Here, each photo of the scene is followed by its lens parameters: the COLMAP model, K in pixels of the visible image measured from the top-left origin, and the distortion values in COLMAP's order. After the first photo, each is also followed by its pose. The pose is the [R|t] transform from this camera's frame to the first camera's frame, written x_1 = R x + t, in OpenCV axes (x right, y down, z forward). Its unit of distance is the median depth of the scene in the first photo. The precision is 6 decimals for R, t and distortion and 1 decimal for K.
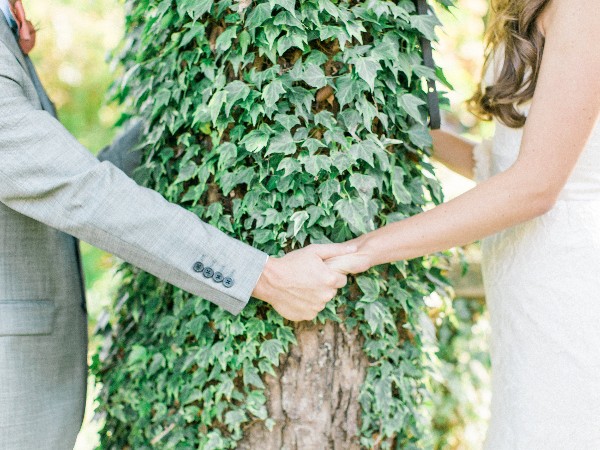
lens RADIAL K [[925.3, 0, 299.6], [0, 925.3, 225.2], [0, 0, 1]] dist [-0.010046, 0.000000]
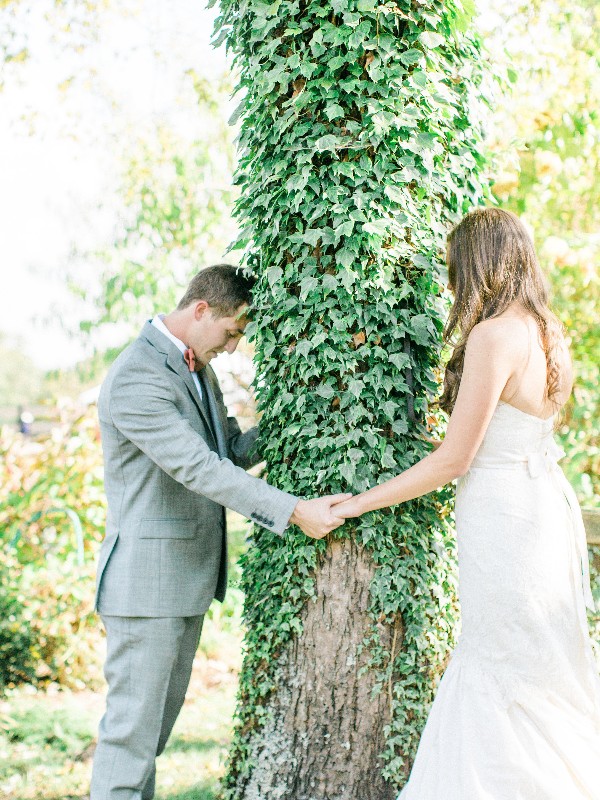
lens RADIAL K [[1233.7, 0, 300.3], [0, 1233.7, 400.0], [0, 0, 1]] dist [-0.010046, 0.000000]
pose [[0.912077, 0.011913, -0.409846, 0.886568], [-0.034745, 0.998228, -0.048304, -0.031995], [0.408544, 0.058297, 0.910875, -1.084006]]
